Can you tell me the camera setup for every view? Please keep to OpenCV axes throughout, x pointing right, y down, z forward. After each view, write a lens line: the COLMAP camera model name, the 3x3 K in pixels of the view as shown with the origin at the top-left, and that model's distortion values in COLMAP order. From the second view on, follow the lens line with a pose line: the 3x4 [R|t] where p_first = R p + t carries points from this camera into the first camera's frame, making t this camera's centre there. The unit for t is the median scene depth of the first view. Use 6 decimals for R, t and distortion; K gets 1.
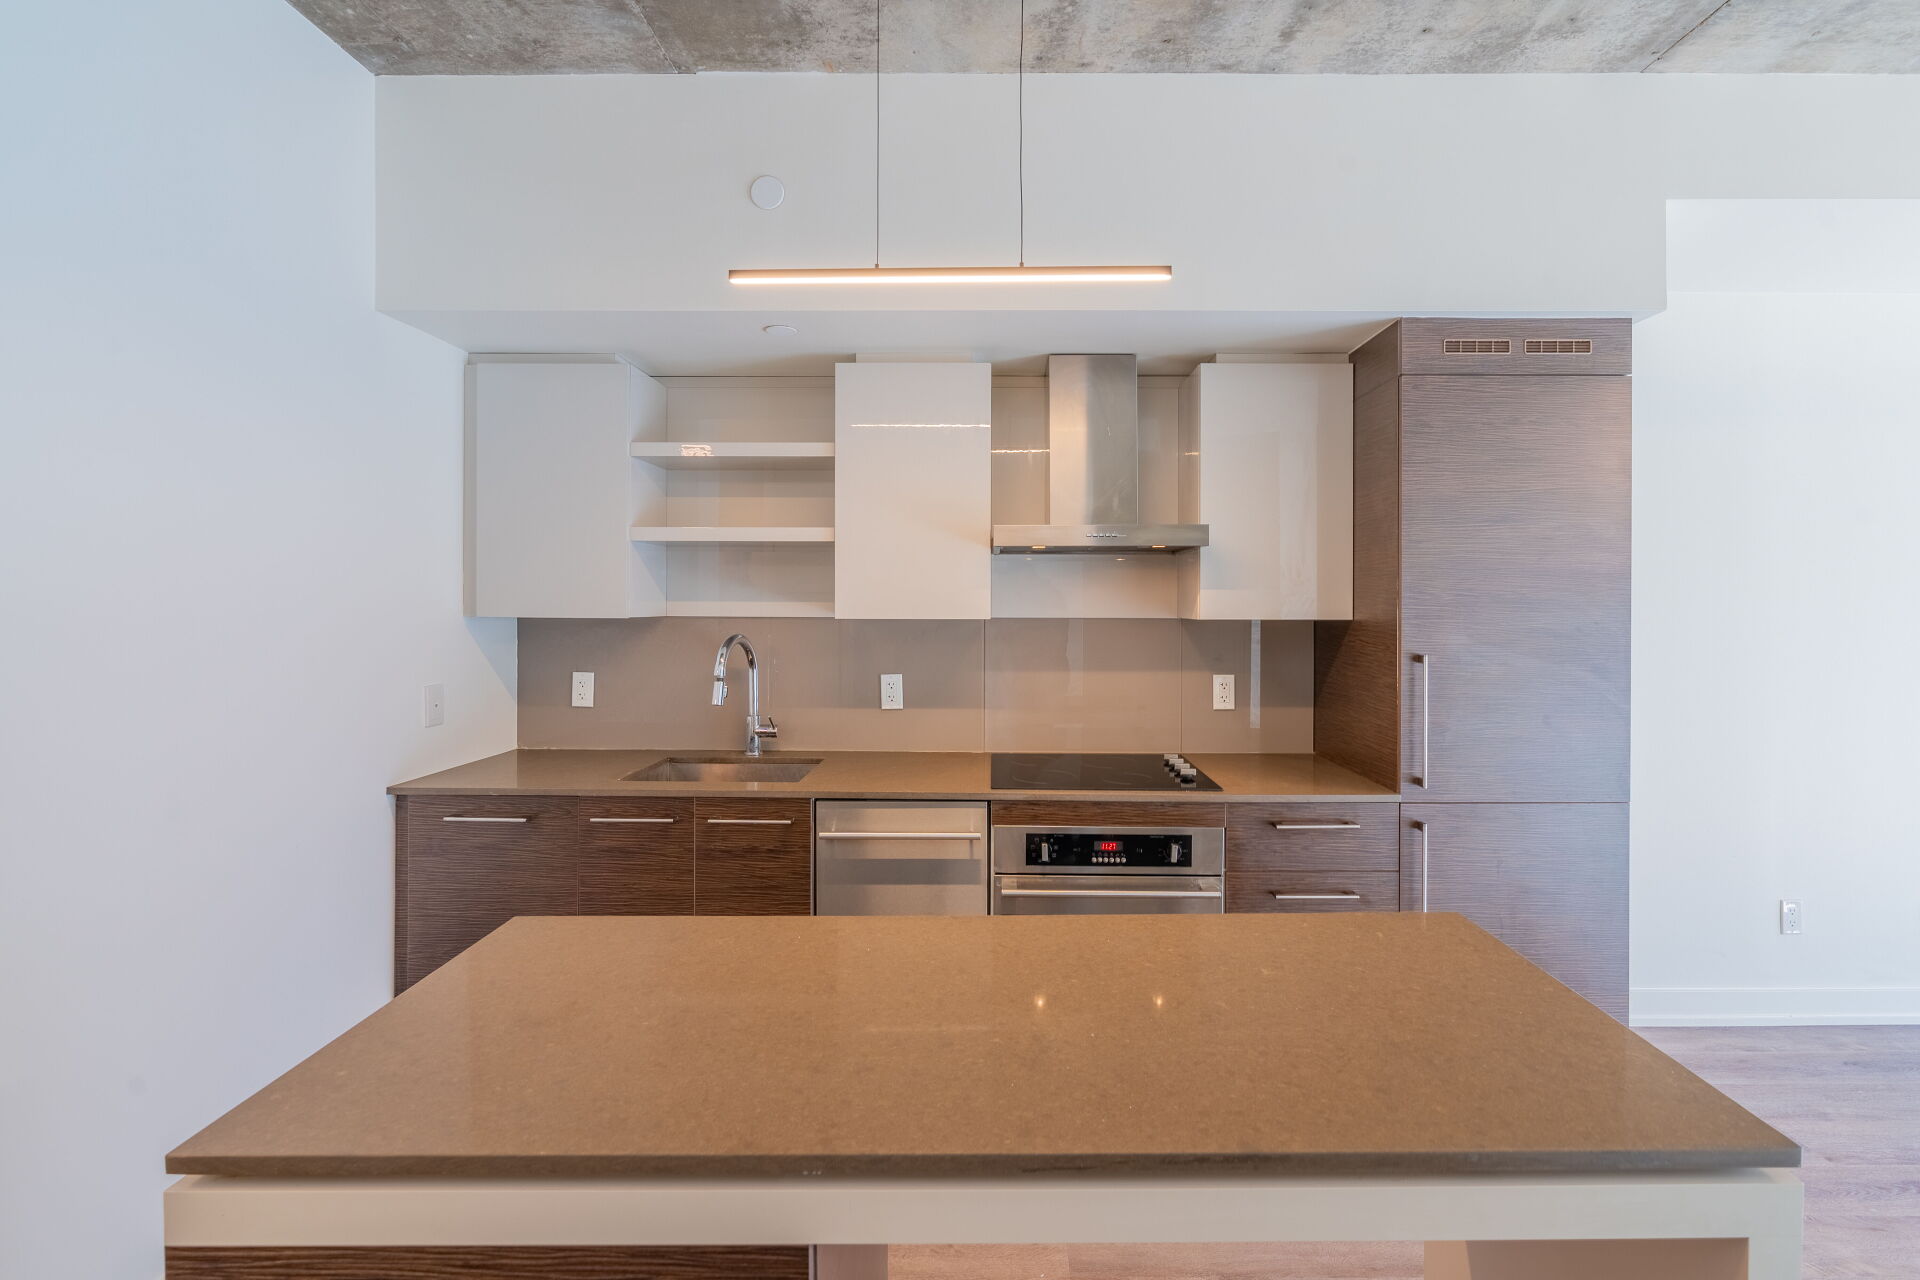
lens RADIAL K [[868.3, 0, 981.8], [0, 868.3, 610.2], [0, 0, 1]] dist [-0.008486, 0.002298]
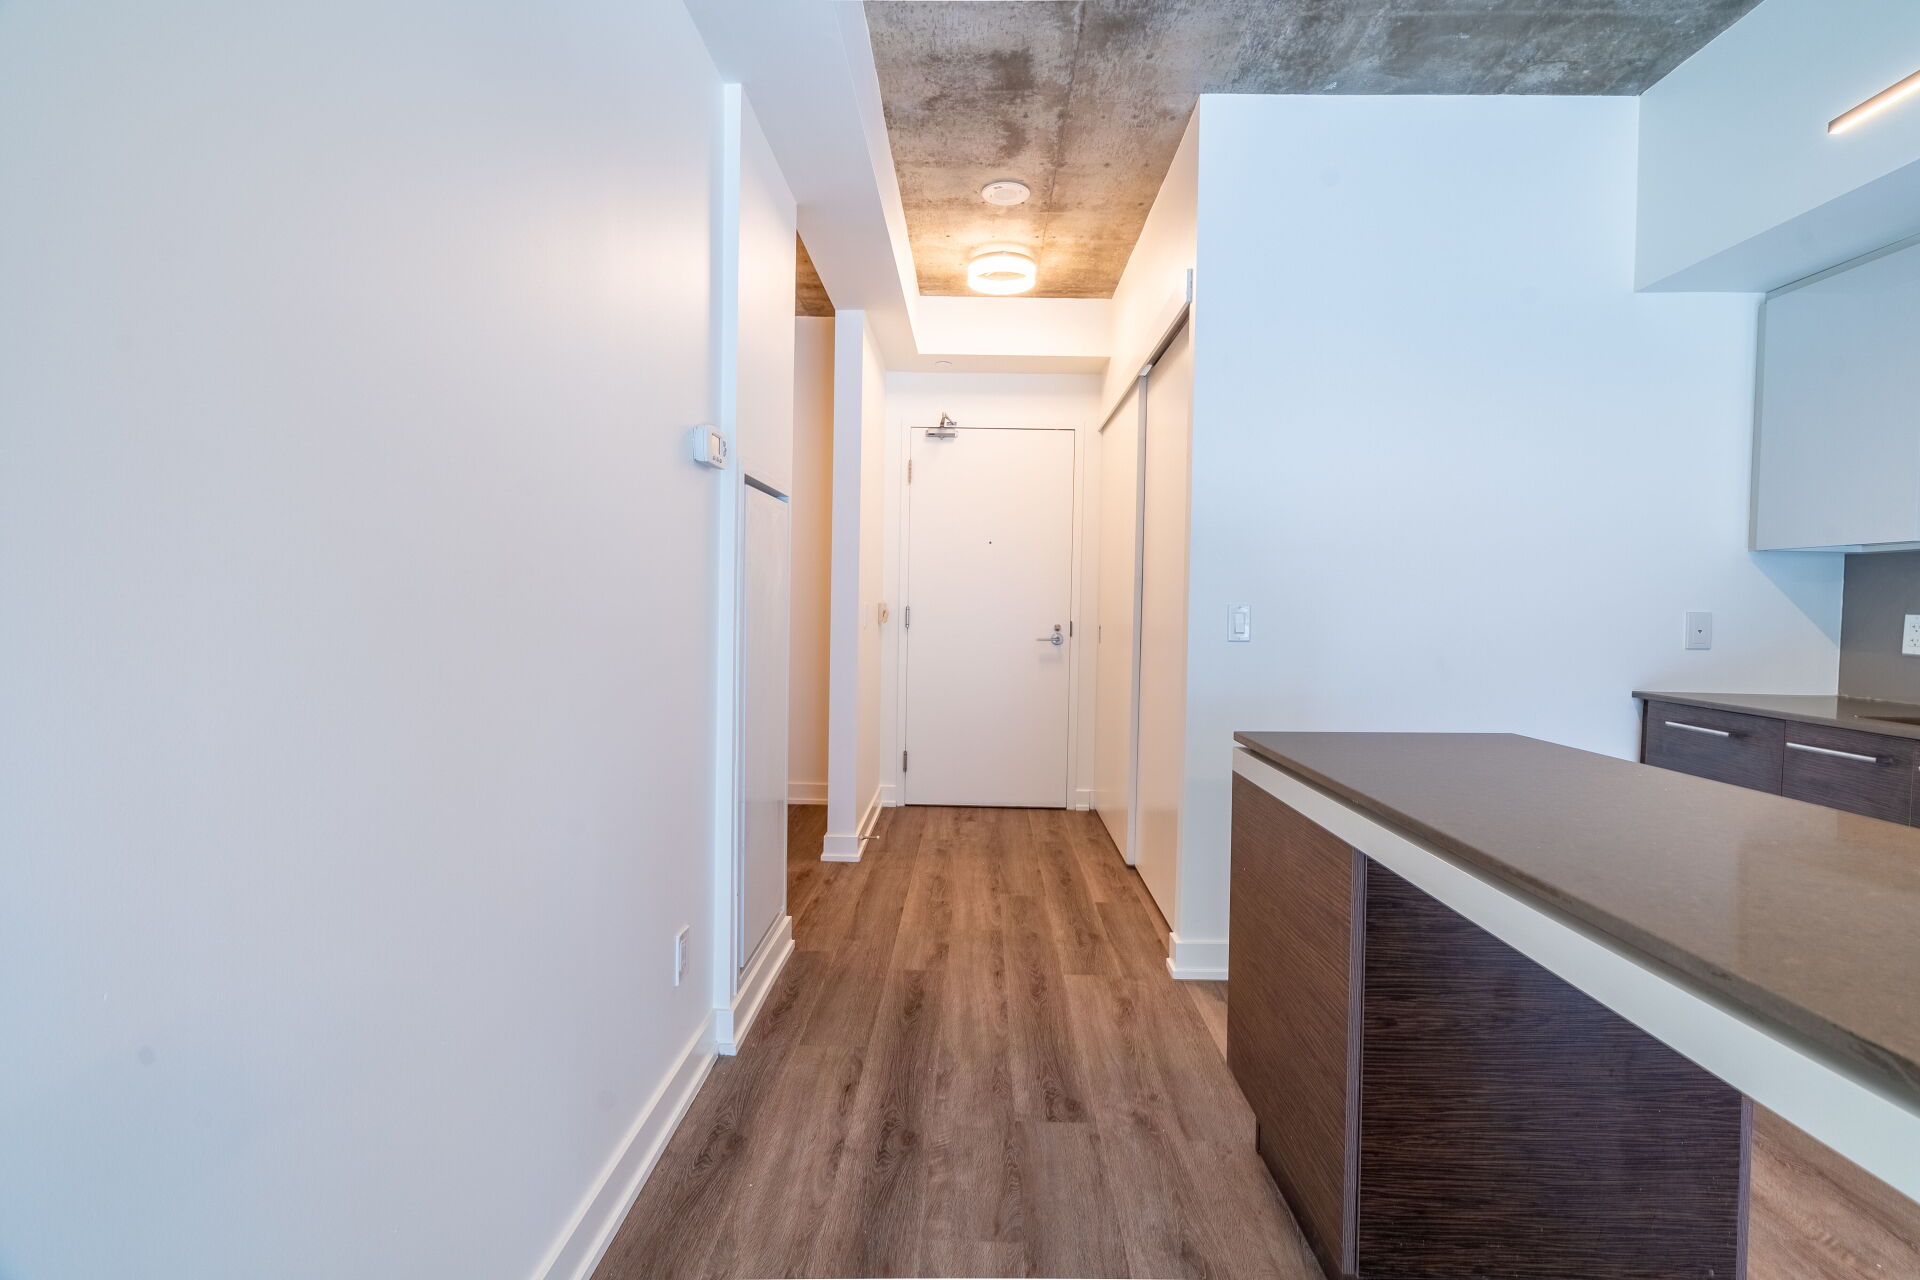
lens RADIAL K [[868.3, 0, 970.8], [0, 868.3, 626.0], [0, 0, 1]] dist [-0.008486, 0.002298]
pose [[-0.005748, 0.027939, -0.999593, 0.504302], [-0.019949, 0.999407, 0.028048, 0.099116], [0.999784, 0.020102, -0.005187, 0.090245]]
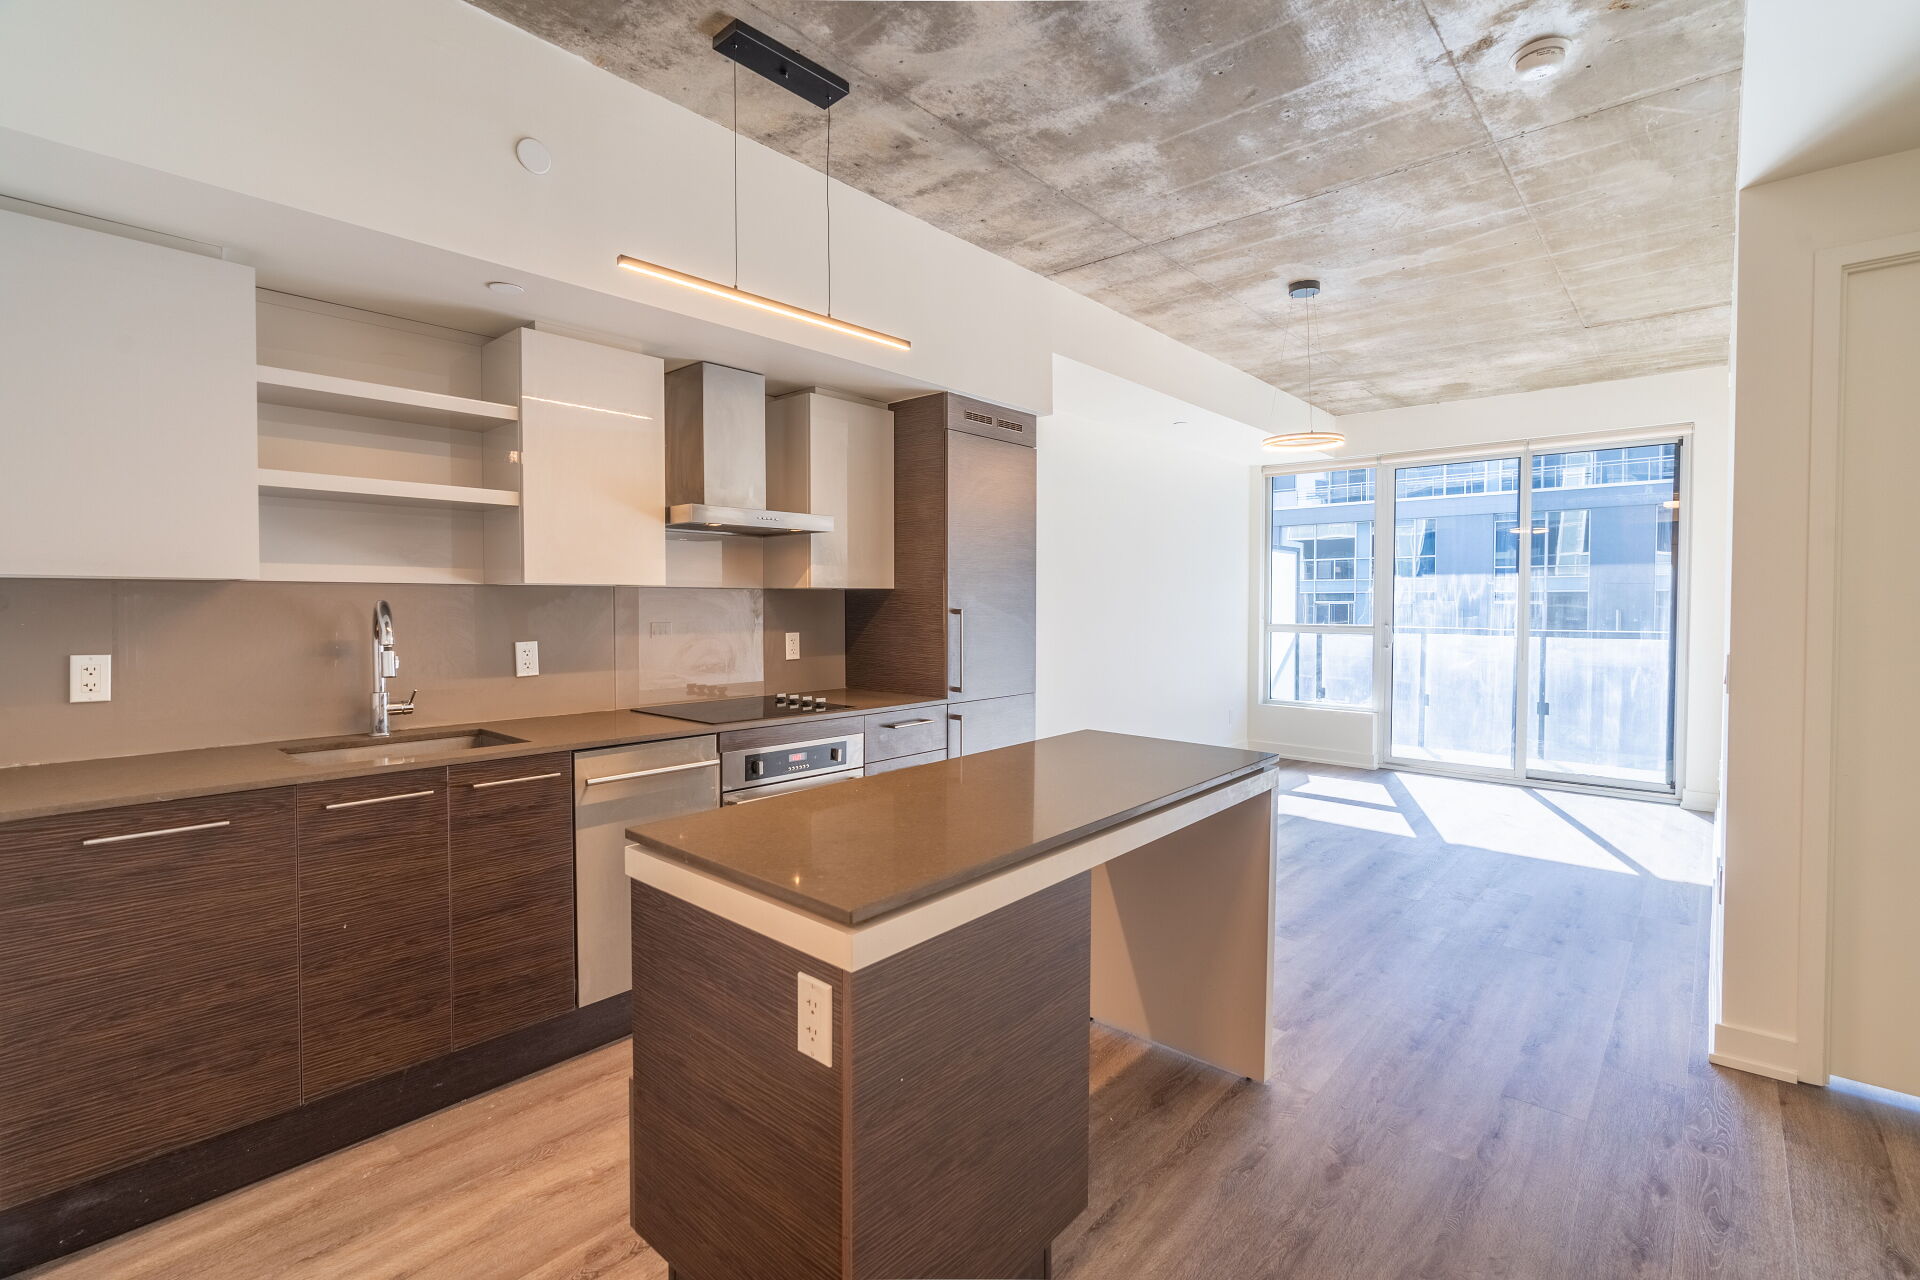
lens RADIAL K [[868.3, 0, 961.9], [0, 868.3, 626.9], [0, 0, 1]] dist [-0.008486, 0.002298]
pose [[0.655881, -0.023518, 0.754498, -0.671643], [0.002346, 0.999573, 0.029117, 0.037009], [-0.754861, -0.017327, 0.655656, -0.043015]]
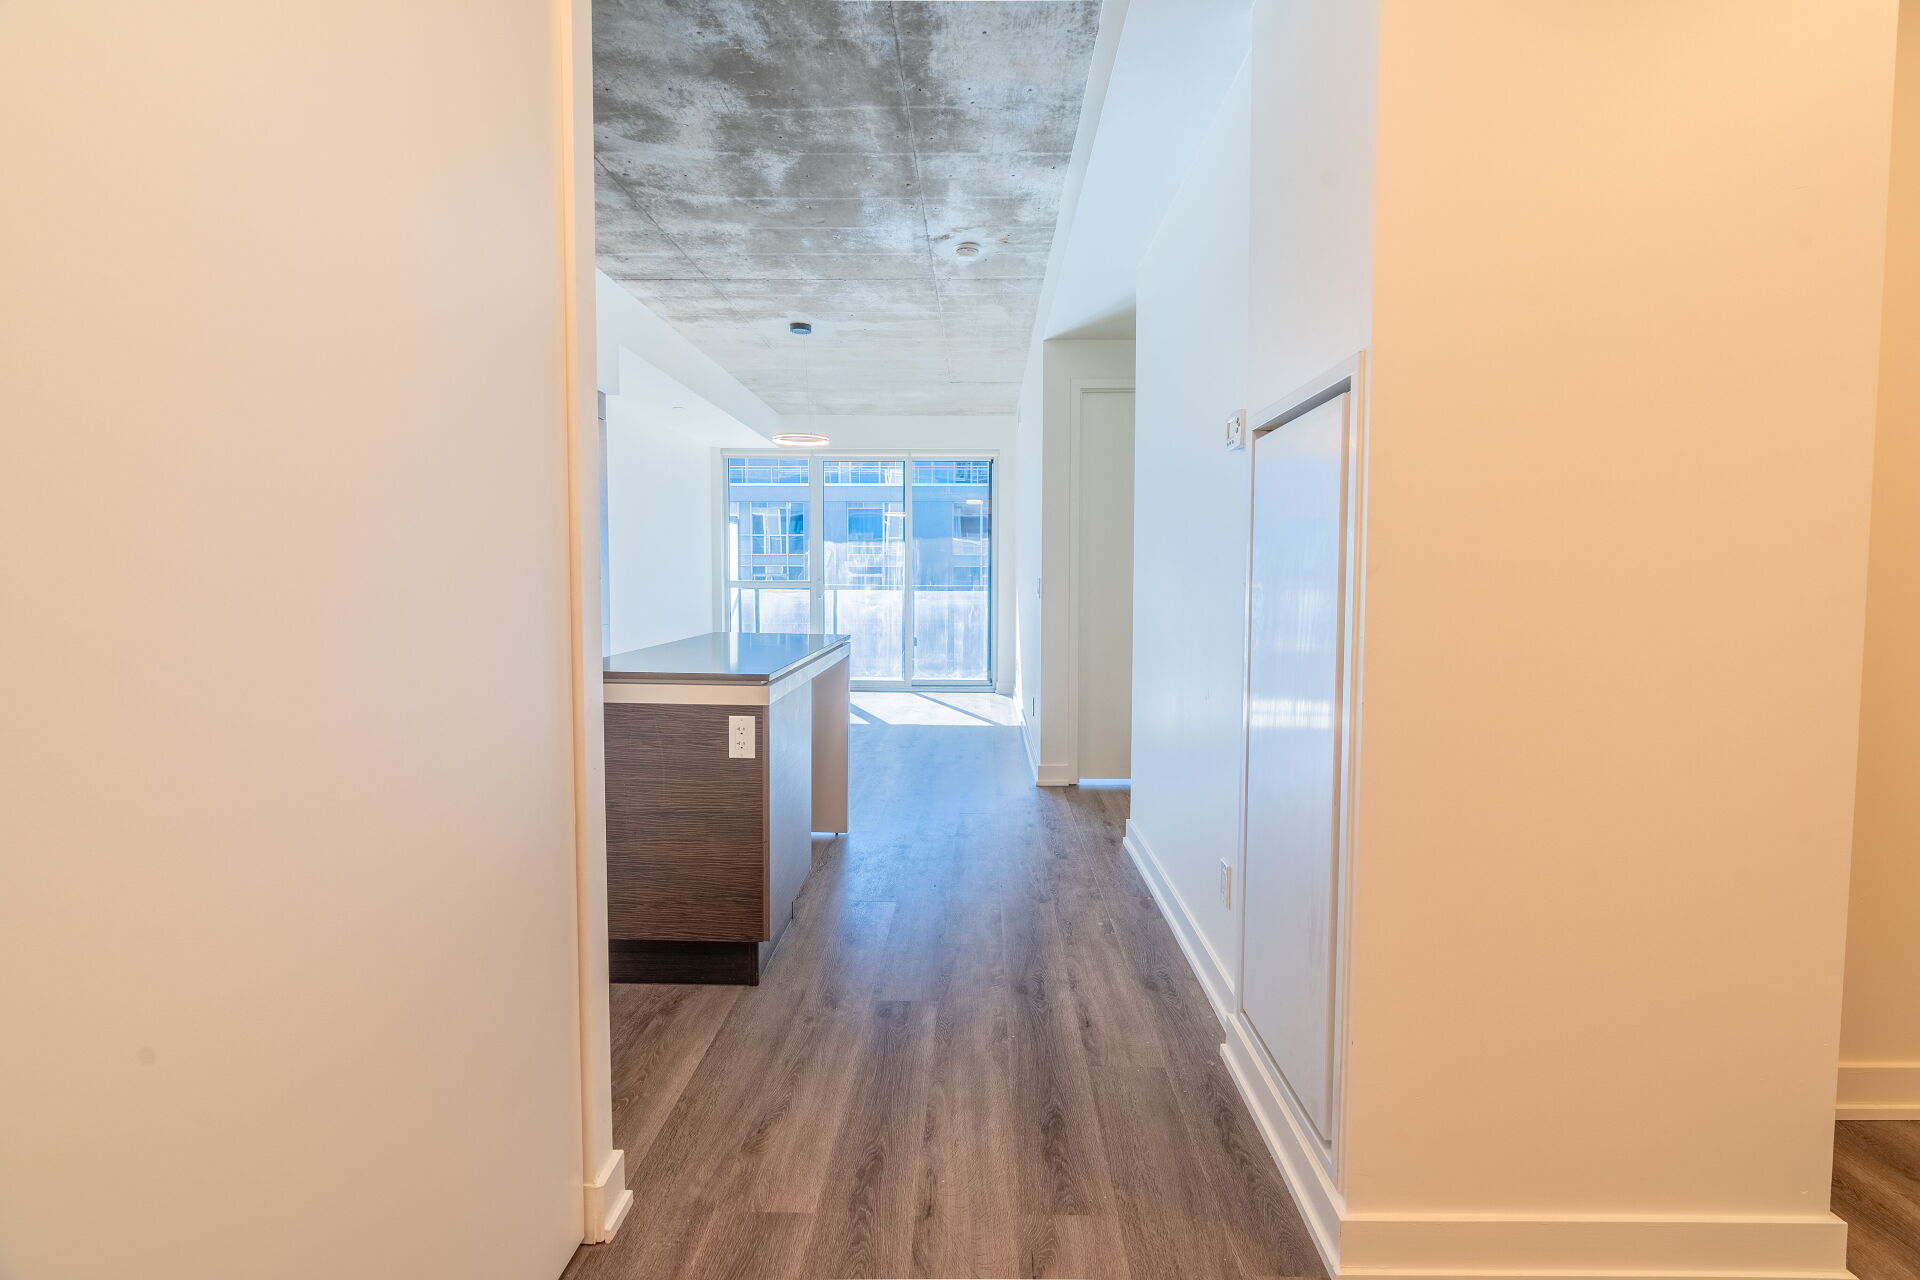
lens RADIAL K [[868.3, 0, 966.2], [0, 868.3, 634.3], [0, 0, 1]] dist [-0.008486, 0.002298]
pose [[0.014066, -0.064829, 0.997797, -1.359845], [-0.002650, 0.997890, 0.064873, 0.104437], [-0.999898, -0.003556, 0.013864, 0.092596]]
